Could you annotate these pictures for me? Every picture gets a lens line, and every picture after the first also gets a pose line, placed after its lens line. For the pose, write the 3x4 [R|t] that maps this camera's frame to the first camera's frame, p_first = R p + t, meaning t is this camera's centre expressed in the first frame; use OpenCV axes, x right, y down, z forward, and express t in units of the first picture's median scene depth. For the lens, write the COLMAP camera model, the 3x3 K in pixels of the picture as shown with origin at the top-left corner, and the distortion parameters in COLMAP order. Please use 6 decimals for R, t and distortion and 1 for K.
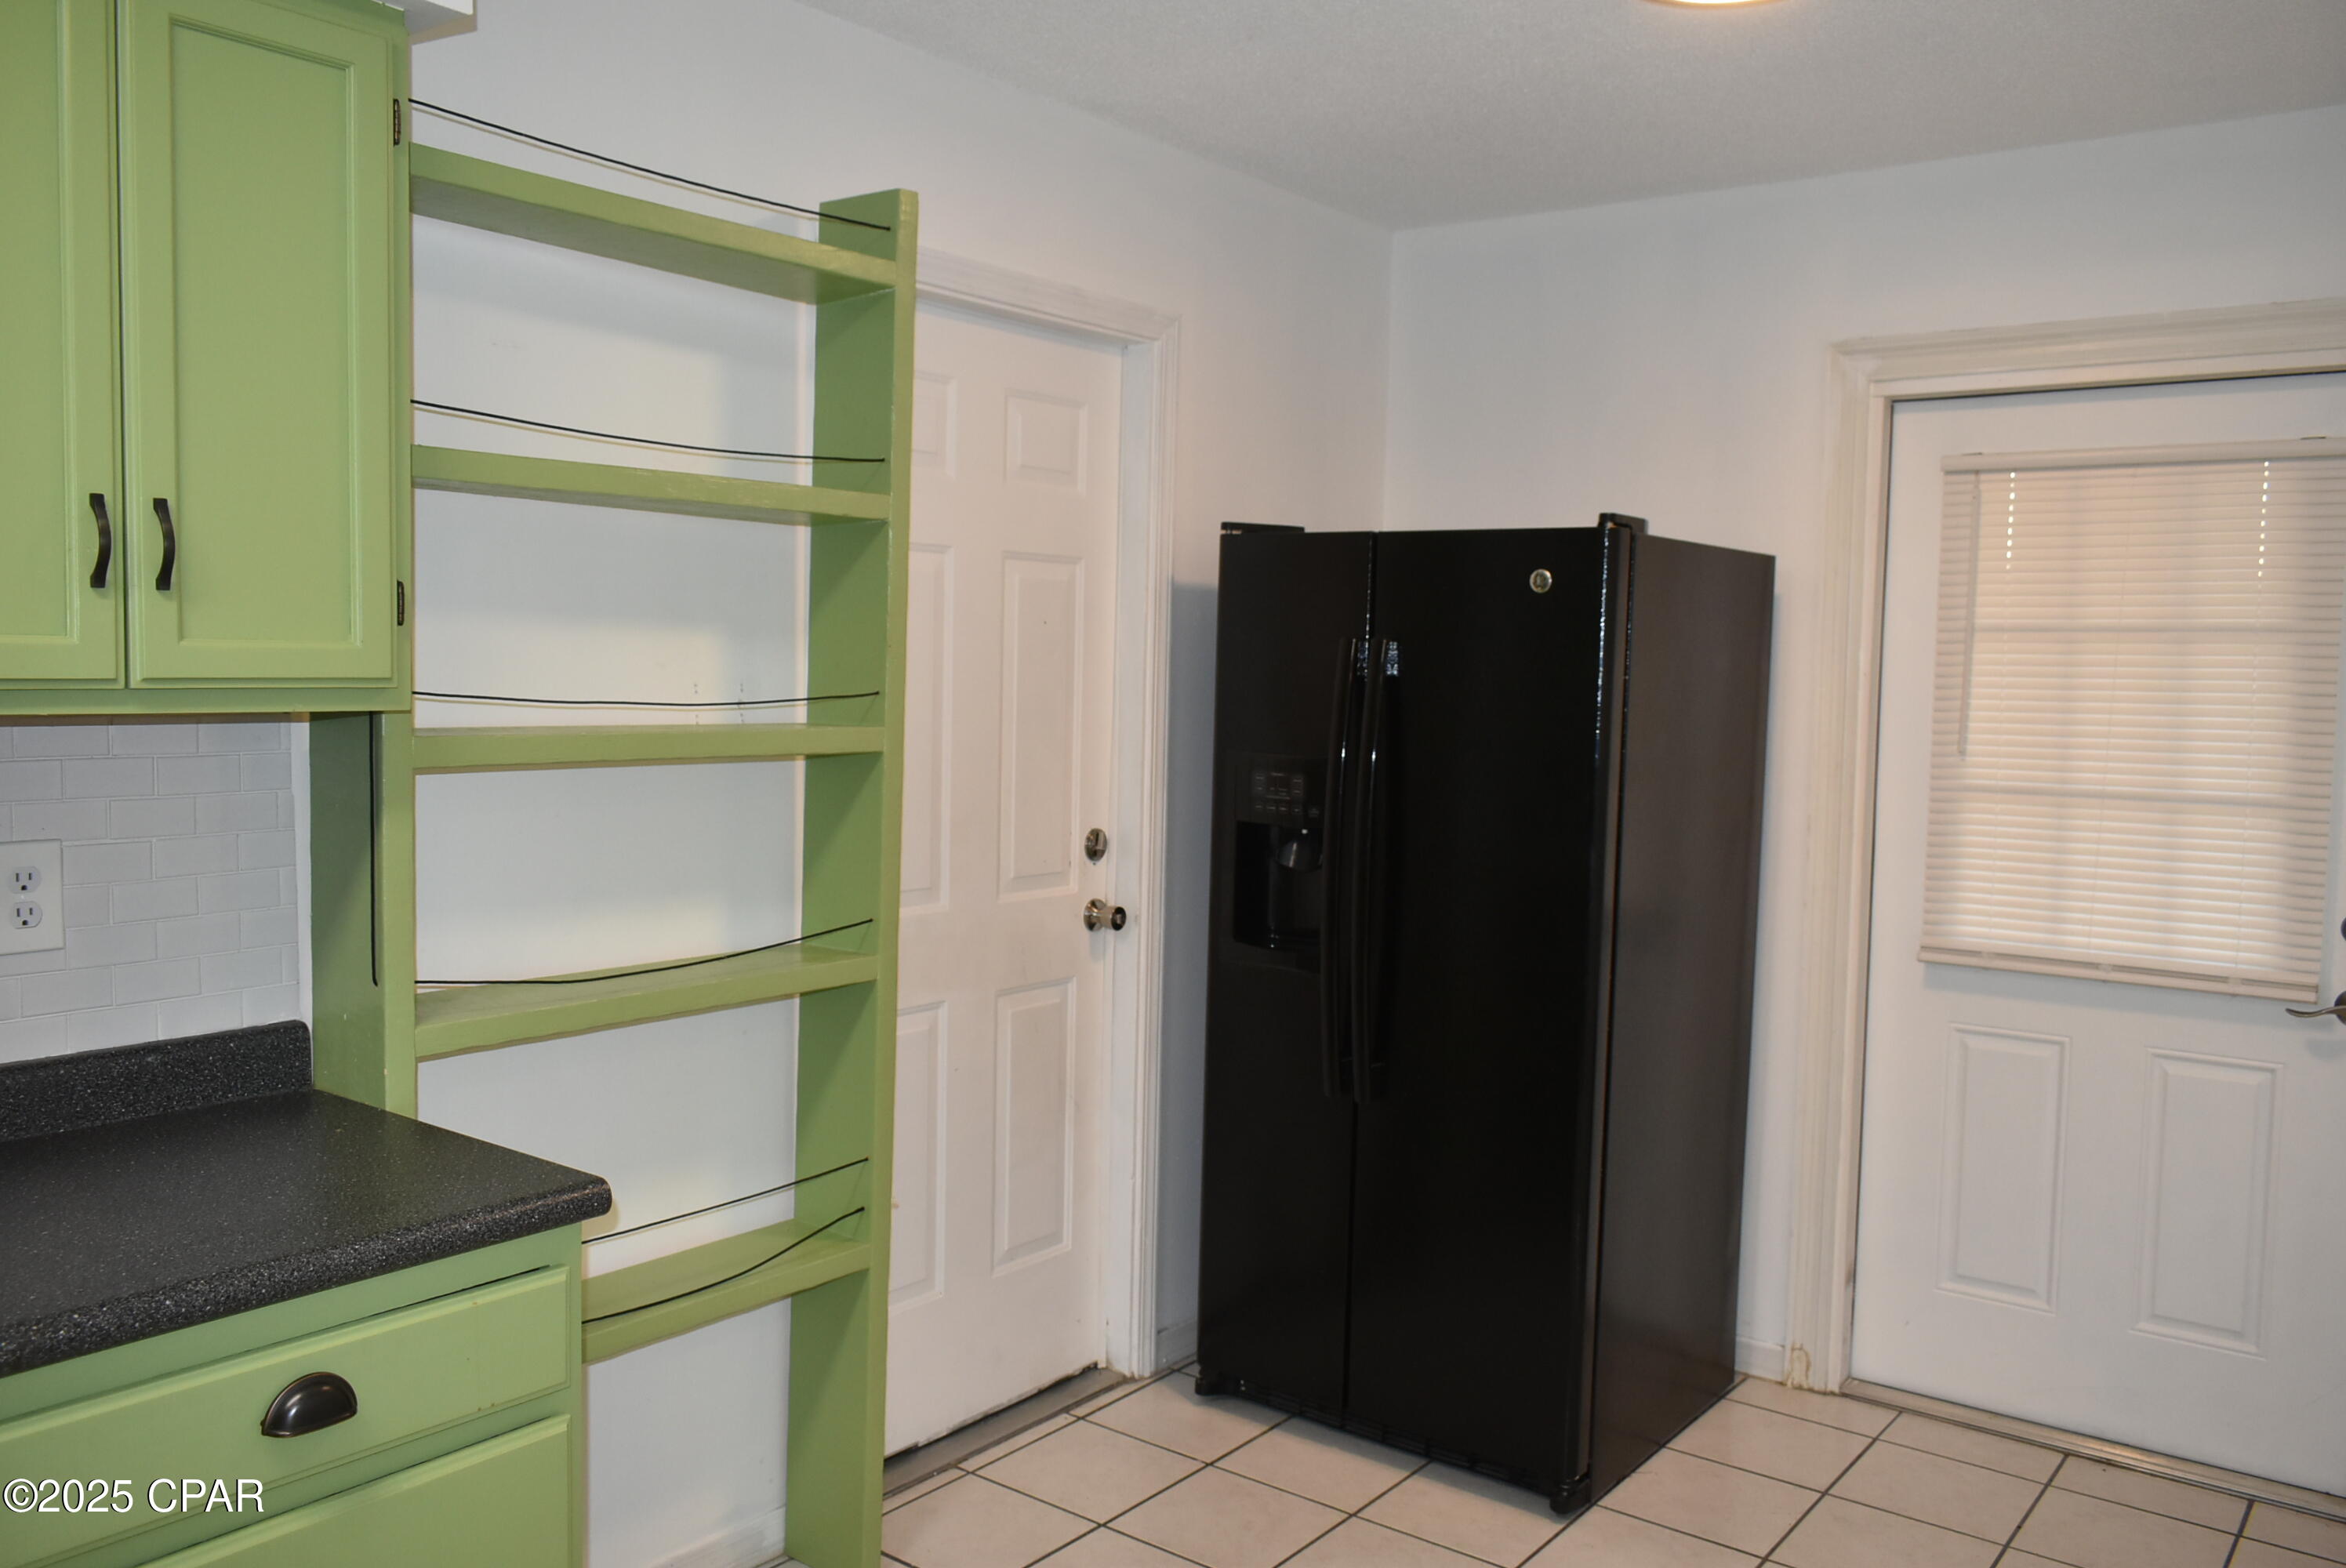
lens RADIAL K [[1822.9, 0, 1184.6], [0, 1822.9, 781.5], [0, 0, 1]] dist [-0.022309, 0.015452]
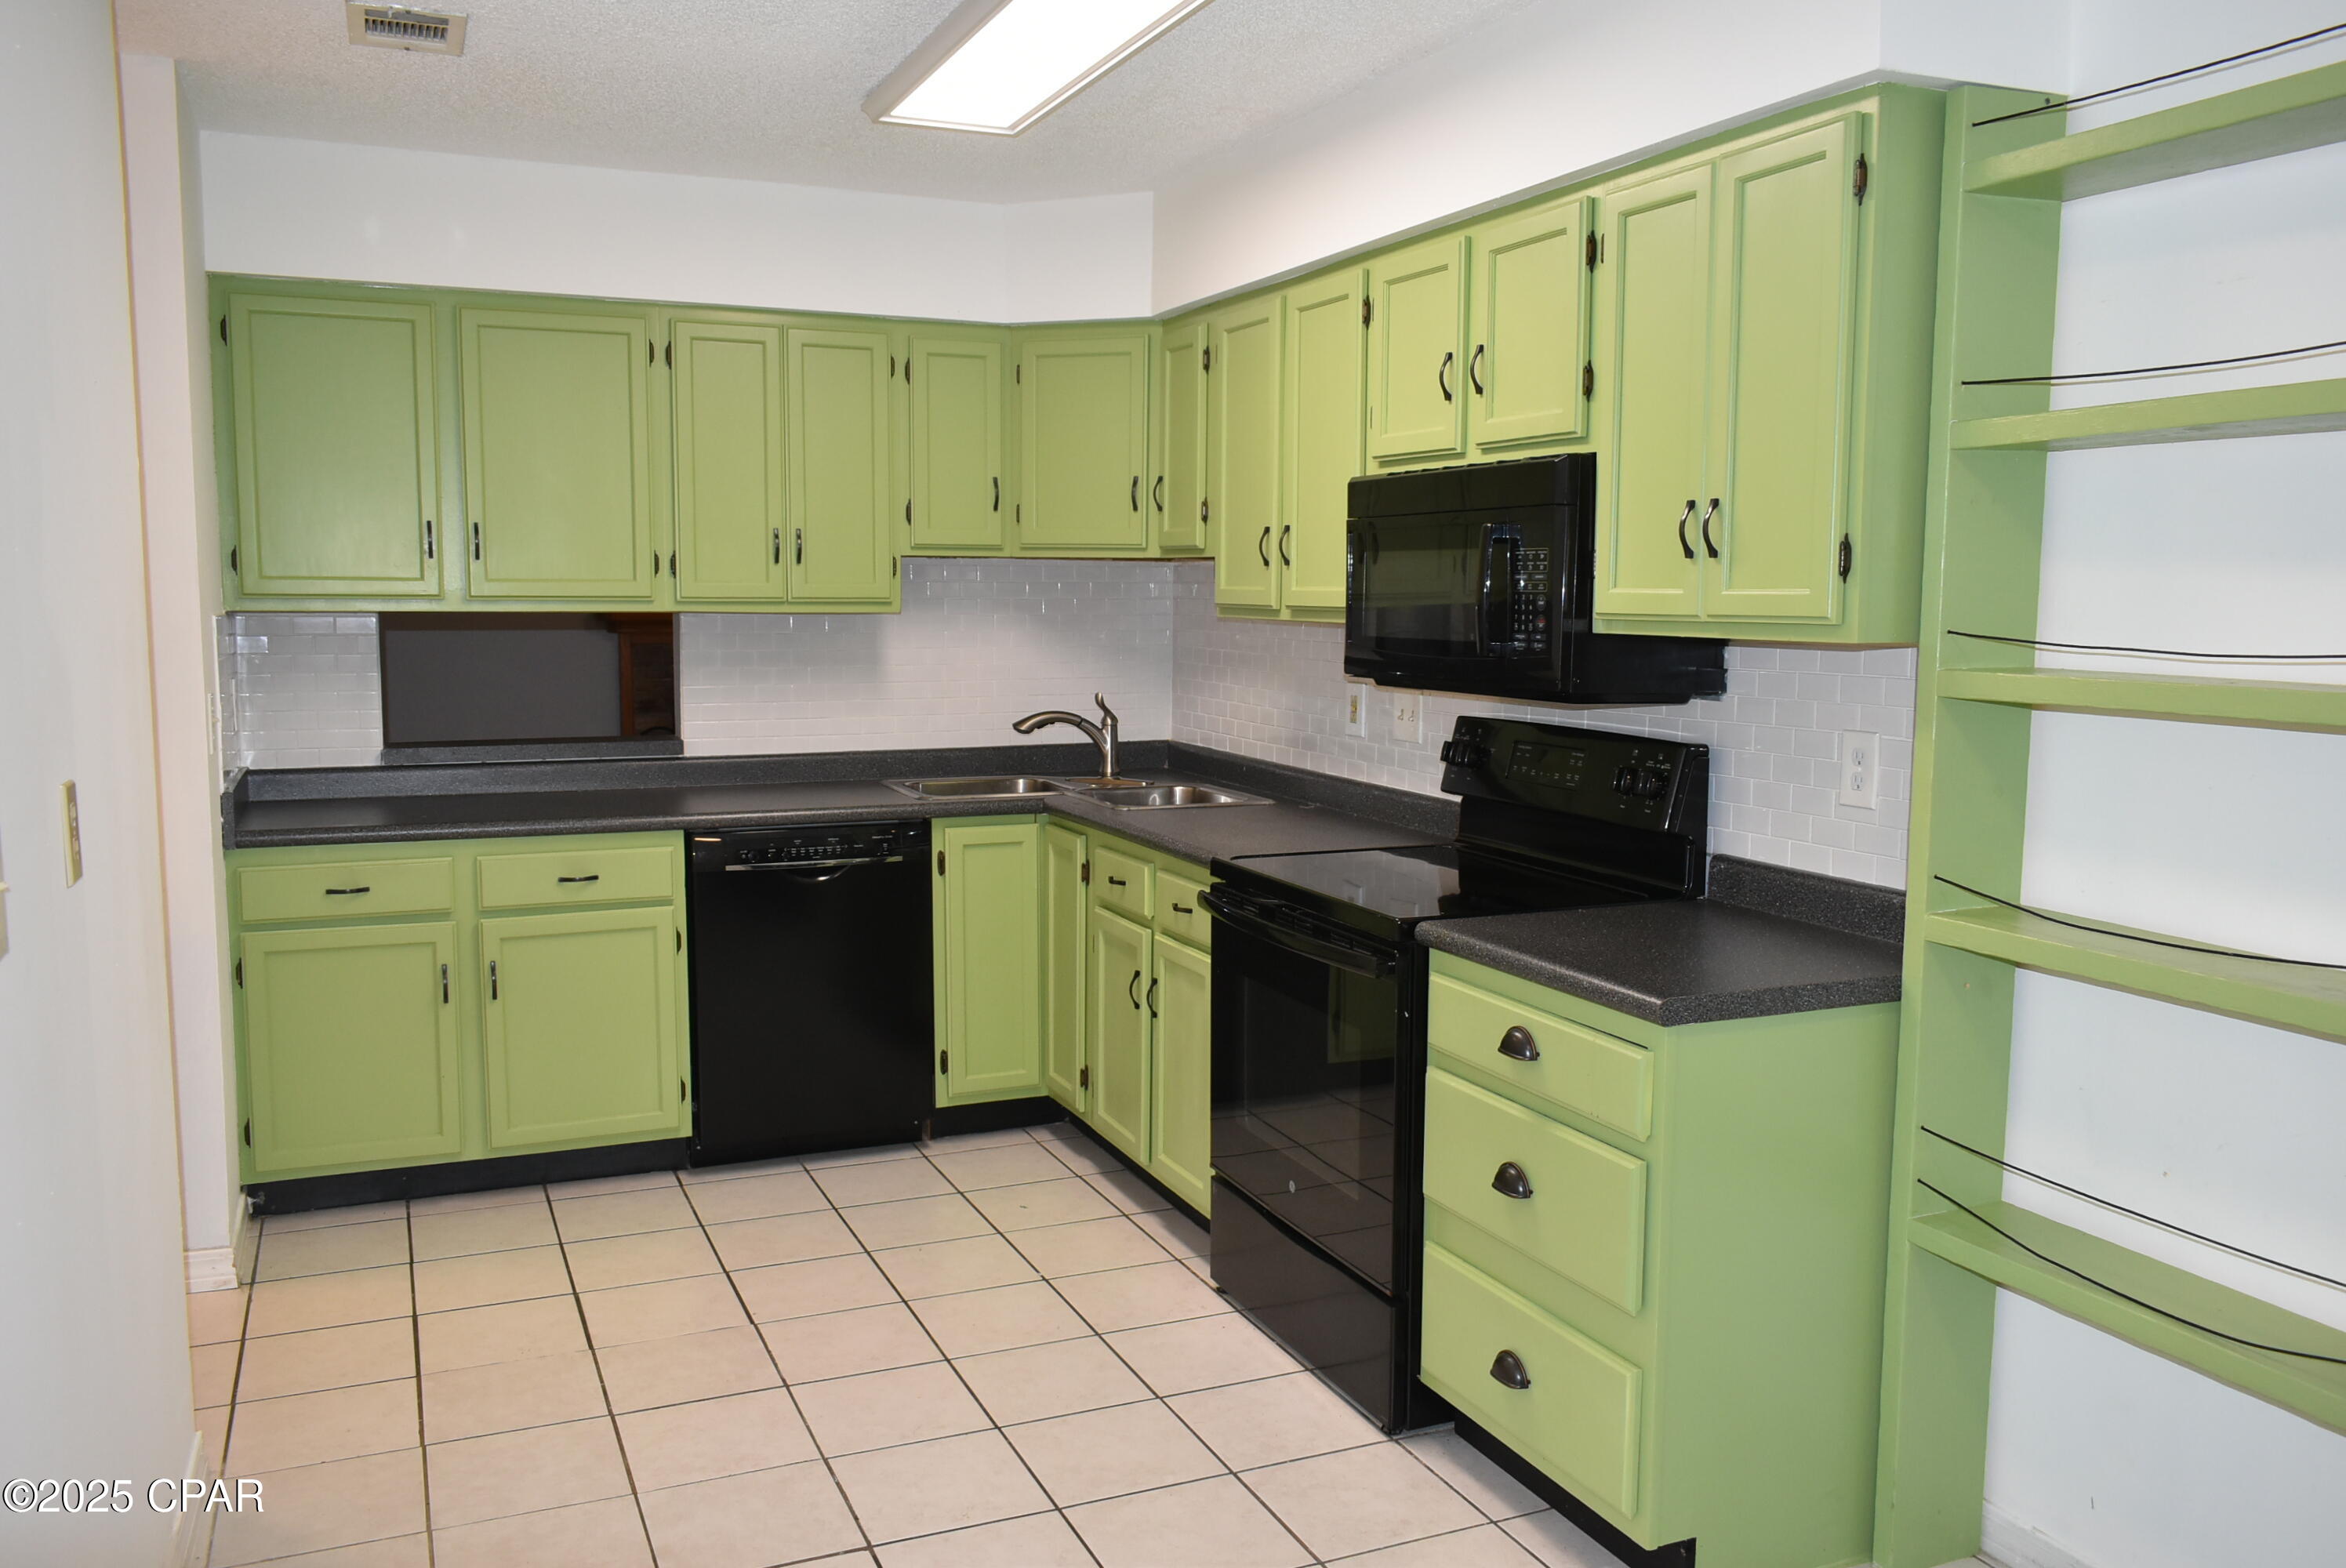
lens RADIAL K [[1822.9, 0, 1171.8], [0, 1822.9, 789.4], [0, 0, 1]] dist [-0.022309, 0.015452]
pose [[-0.494642, 0.069577, -0.866307, 0.583472], [-0.077002, 0.989362, 0.123426, -0.037682], [0.865679, 0.127759, -0.484022, 0.784592]]
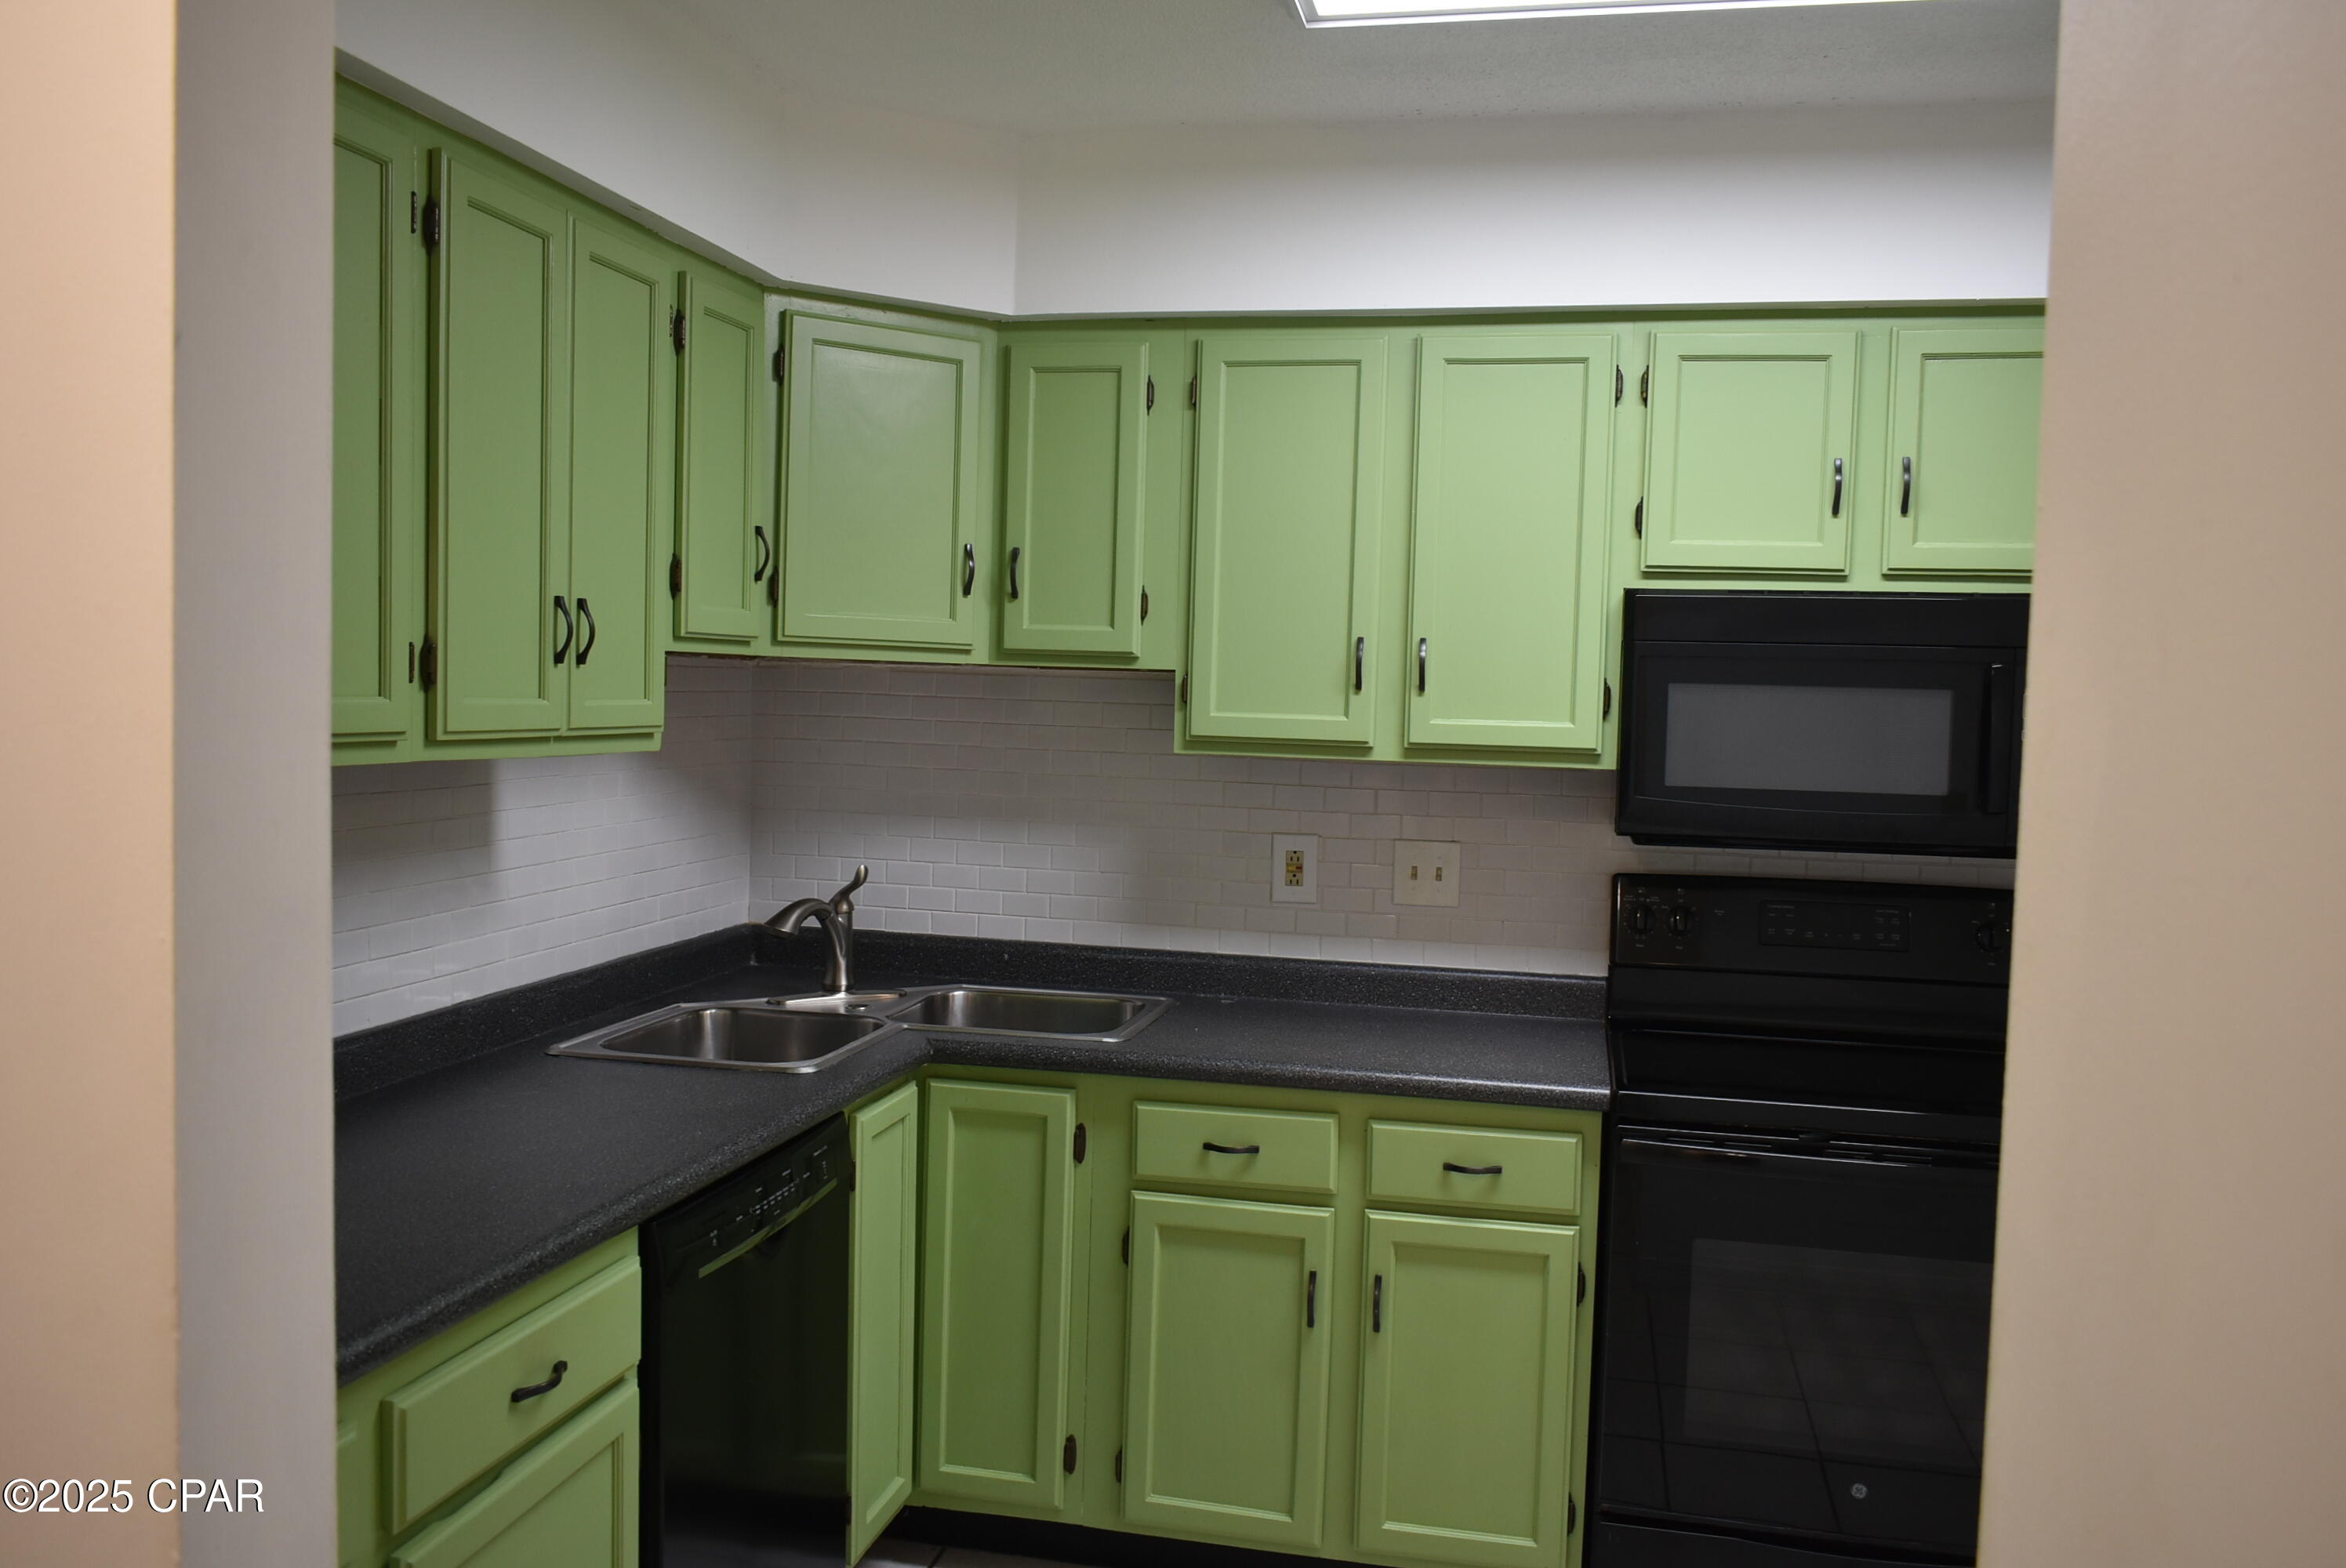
lens RADIAL K [[1822.9, 0, 1167.1], [0, 1822.9, 787.9], [0, 0, 1]] dist [-0.022309, 0.015452]
pose [[0.420250, 0.036038, -0.906693, 0.246084], [-0.079424, 0.996837, 0.002808, 0.019265], [0.903926, 0.070833, 0.421783, -0.333437]]
